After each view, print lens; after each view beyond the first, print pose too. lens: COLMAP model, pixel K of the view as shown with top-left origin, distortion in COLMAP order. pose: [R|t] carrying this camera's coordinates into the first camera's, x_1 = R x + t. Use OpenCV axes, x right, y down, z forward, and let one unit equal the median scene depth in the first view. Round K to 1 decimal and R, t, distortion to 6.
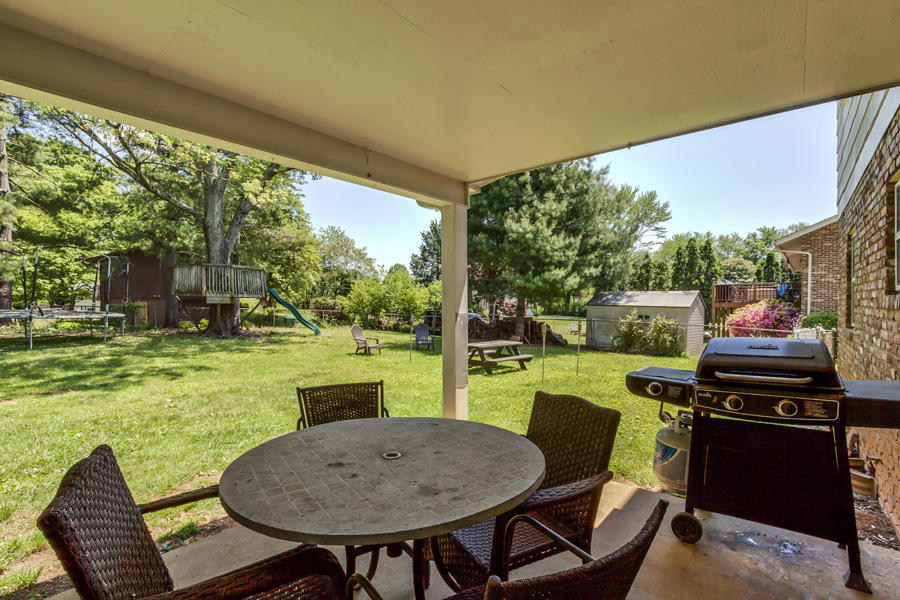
lens RADIAL K [[431.7, 0, 448.4], [0, 431.7, 303.3], [0, 0, 1]] dist [0.000324, -0.000025]
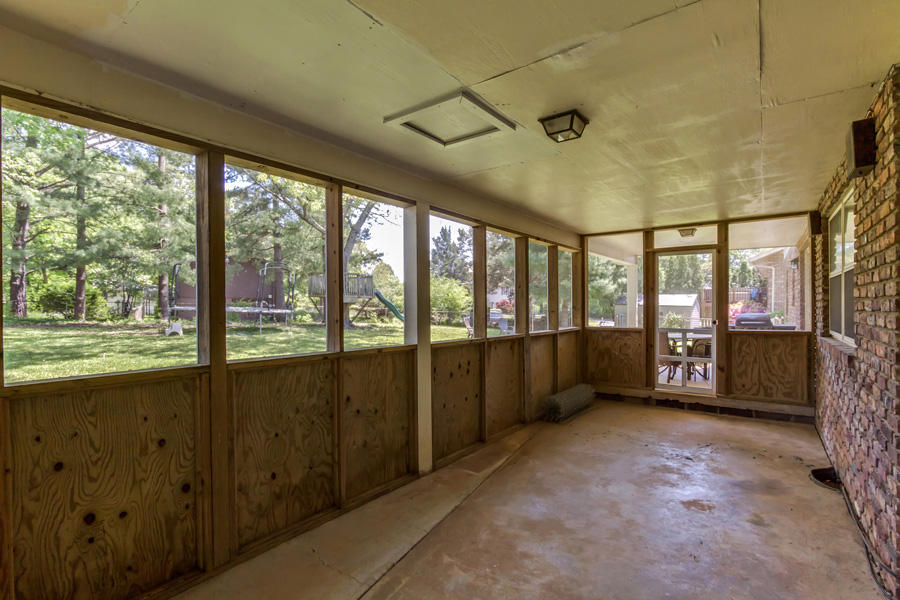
lens RADIAL K [[431.7, 0, 451.6], [0, 431.7, 304.0], [0, 0, 1]] dist [0.000324, -0.000025]
pose [[0.998796, 0.002429, 0.048987, -0.260327], [-0.002548, 0.999994, 0.002364, 0.000811], [-0.048981, -0.002486, 0.998797, -0.332808]]
